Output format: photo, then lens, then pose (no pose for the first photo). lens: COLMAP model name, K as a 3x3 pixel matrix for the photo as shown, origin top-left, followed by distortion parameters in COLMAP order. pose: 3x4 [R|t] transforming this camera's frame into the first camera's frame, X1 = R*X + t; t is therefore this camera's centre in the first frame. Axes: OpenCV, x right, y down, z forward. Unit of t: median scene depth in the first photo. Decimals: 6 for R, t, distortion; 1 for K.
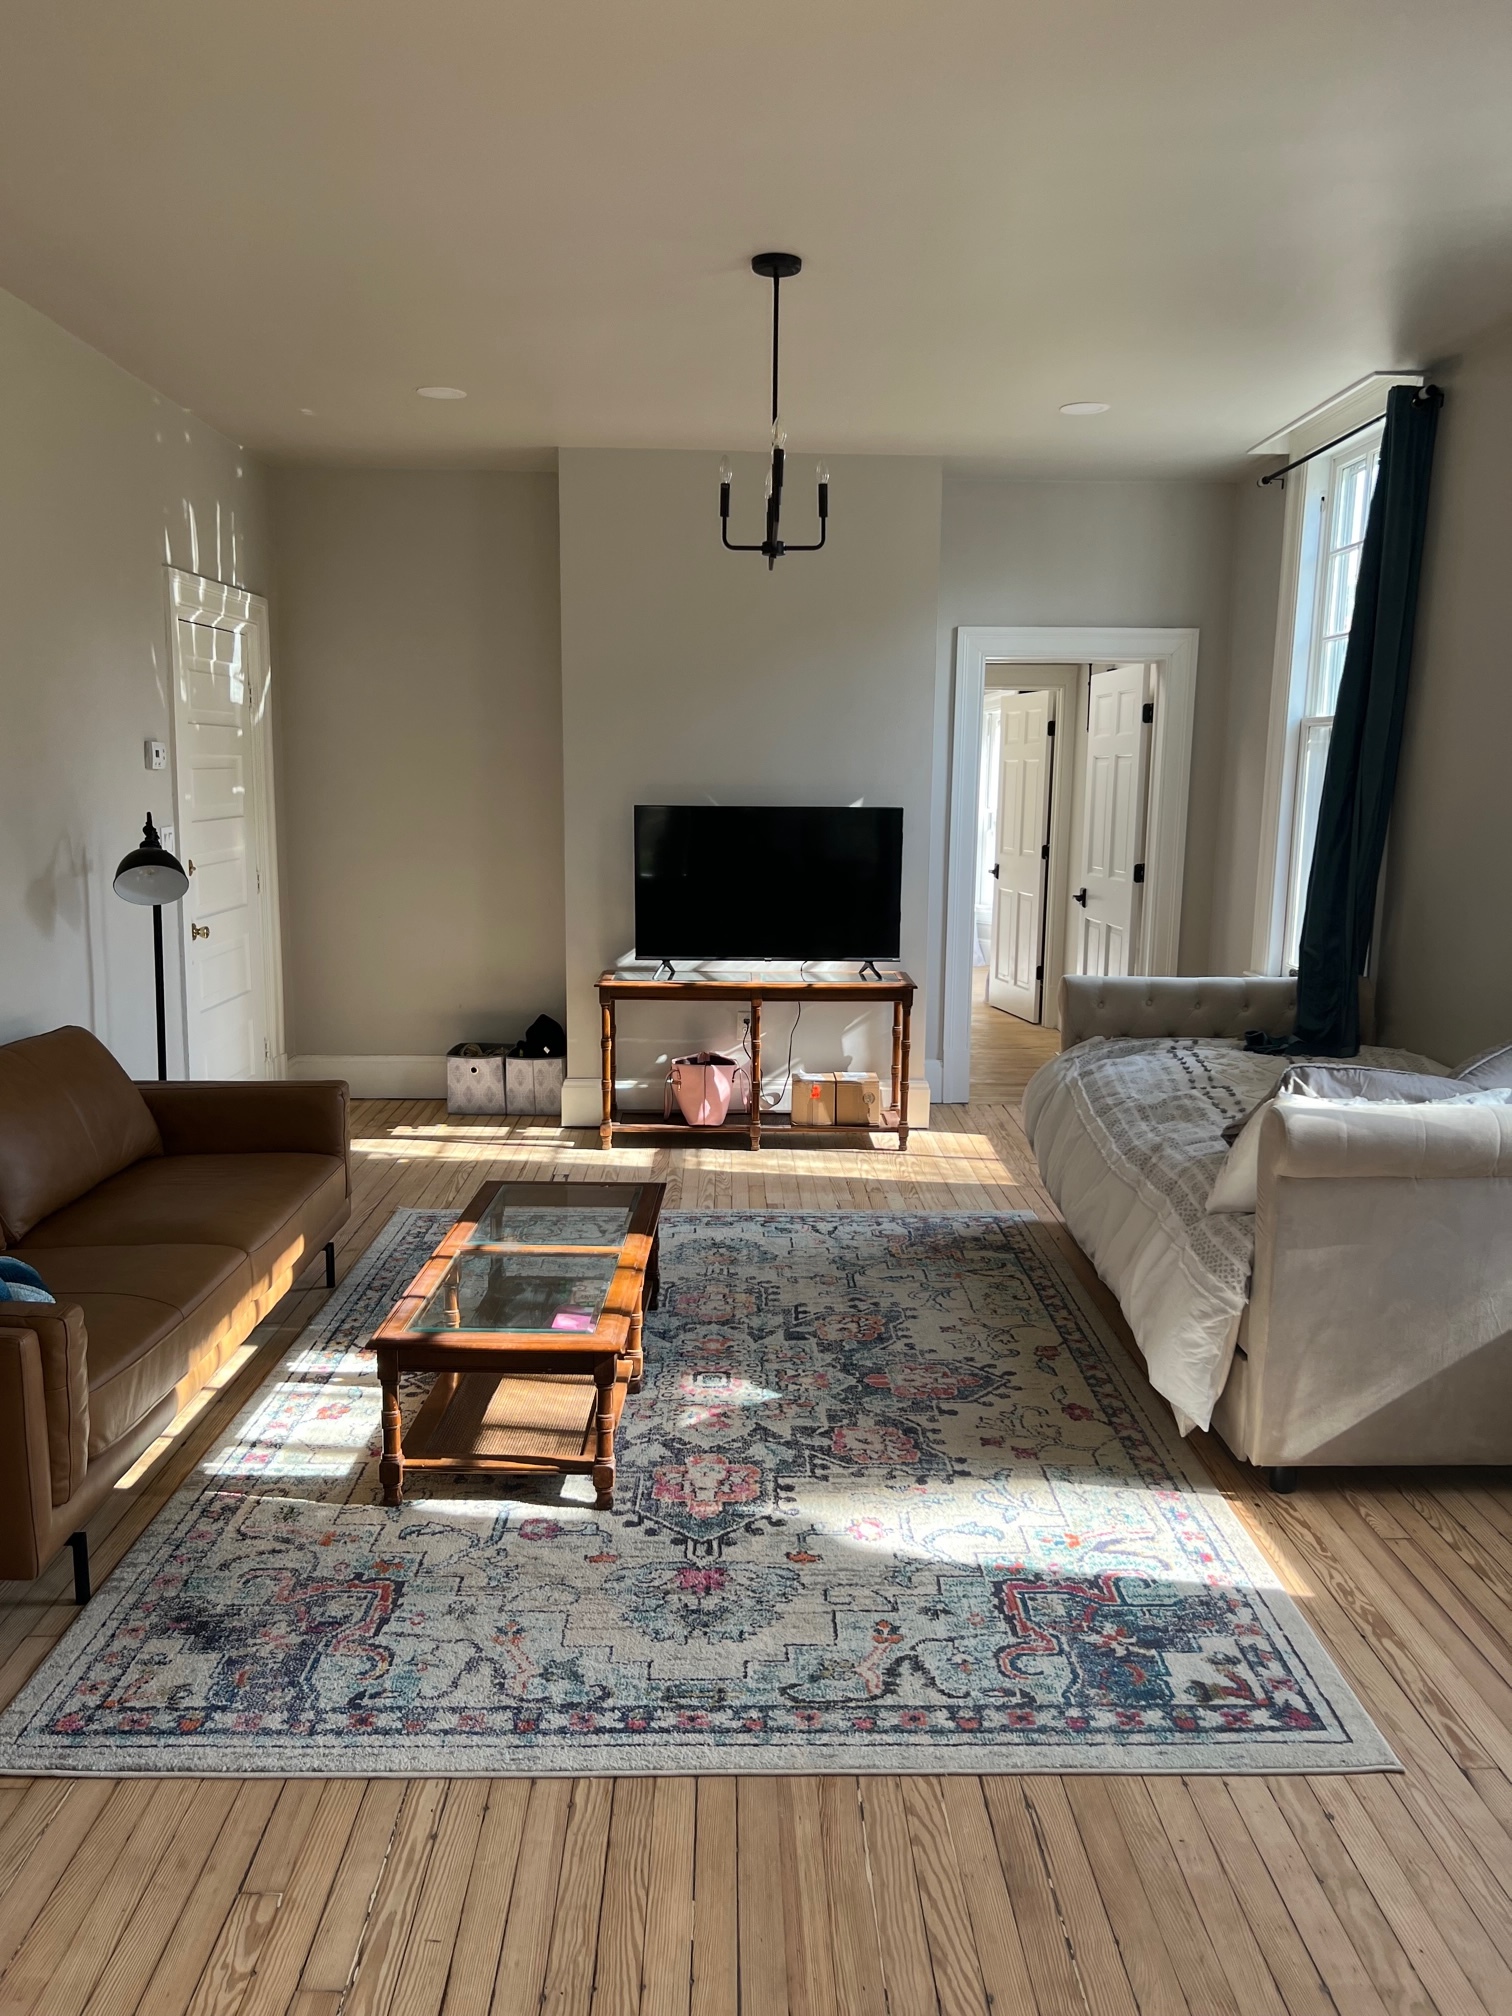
lens RADIAL K [[1508.9, 0, 771.9], [0, 1508.9, 1007.1], [0, 0, 1]] dist [0.051163, -0.053456]
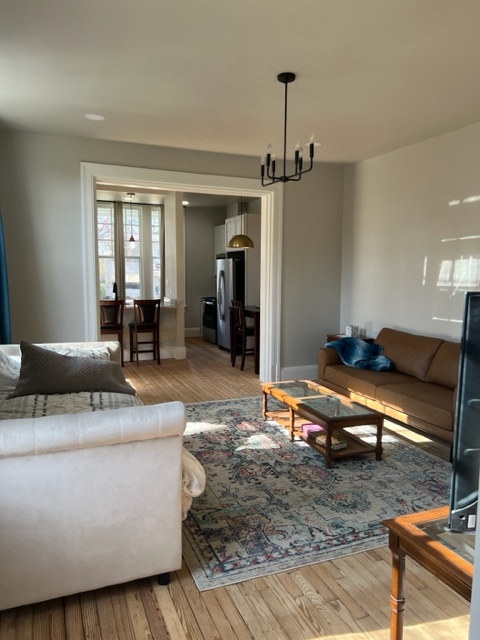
lens RADIAL K [[479.0, 0, 238.9], [0, 479.0, 321.4], [0, 0, 1]] dist [0.051163, -0.053456]
pose [[-0.937461, 0.017529, -0.347649, 0.421020], [-0.071491, 0.967745, 0.241575, -0.281743], [0.340670, 0.251321, -0.905970, 1.994170]]
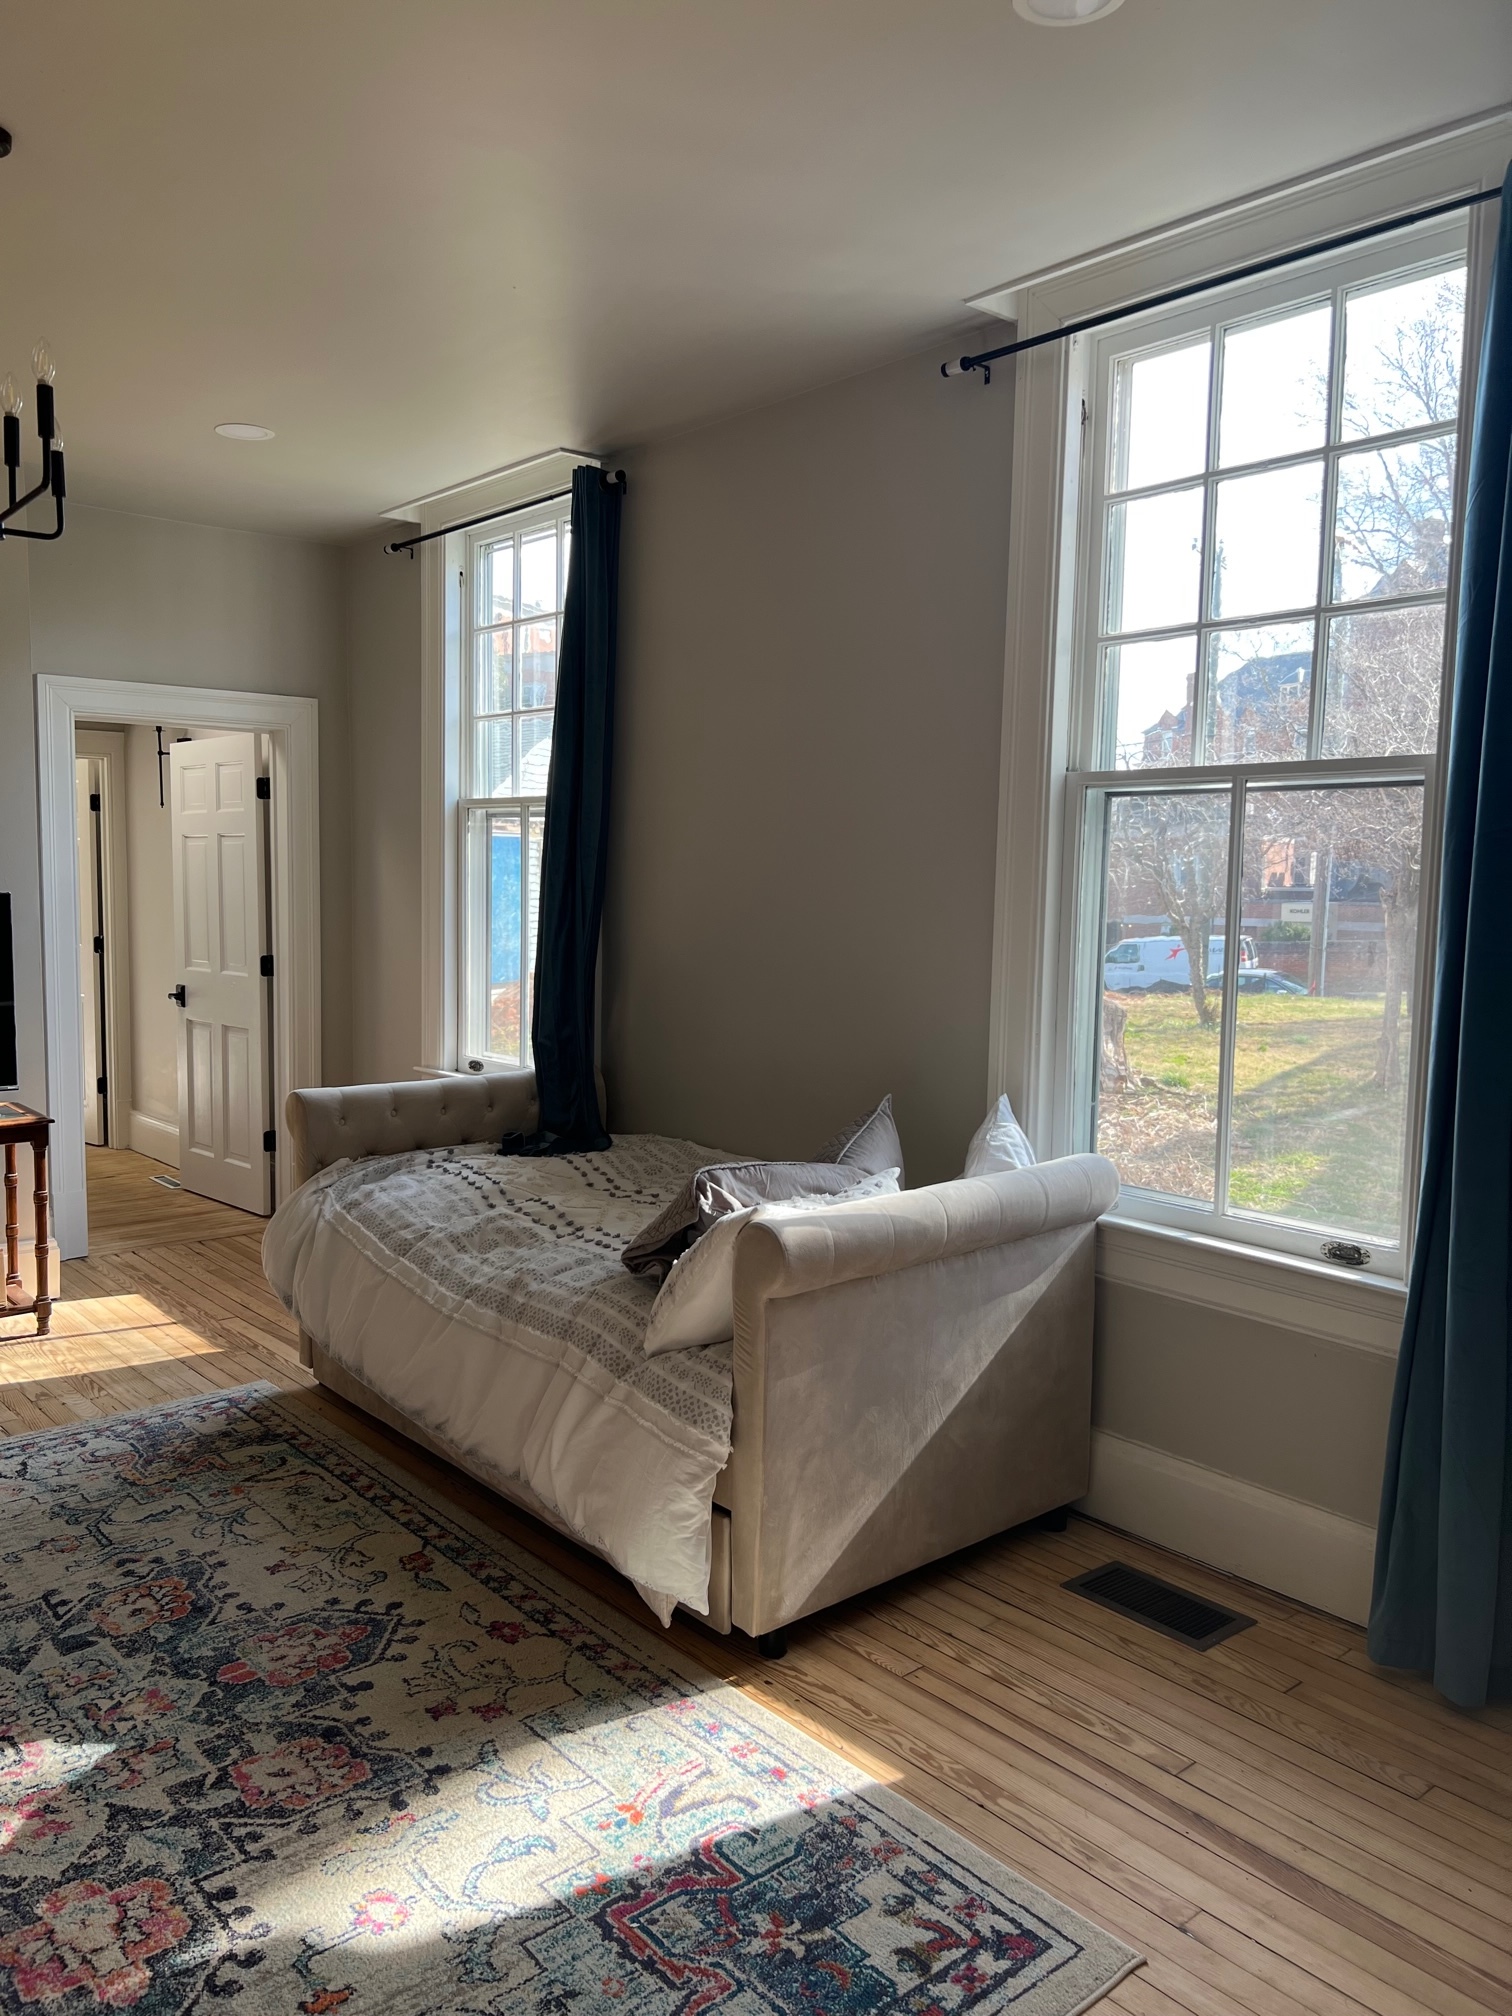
lens RADIAL K [[1508.9, 0, 738.5], [0, 1508.9, 1001.2], [0, 0, 1]] dist [0.051163, -0.053456]
pose [[0.779590, -0.056098, 0.623773, -0.196866], [0.093340, 0.995264, -0.027150, -0.035797], [-0.619295, 0.079389, 0.781134, 0.271813]]
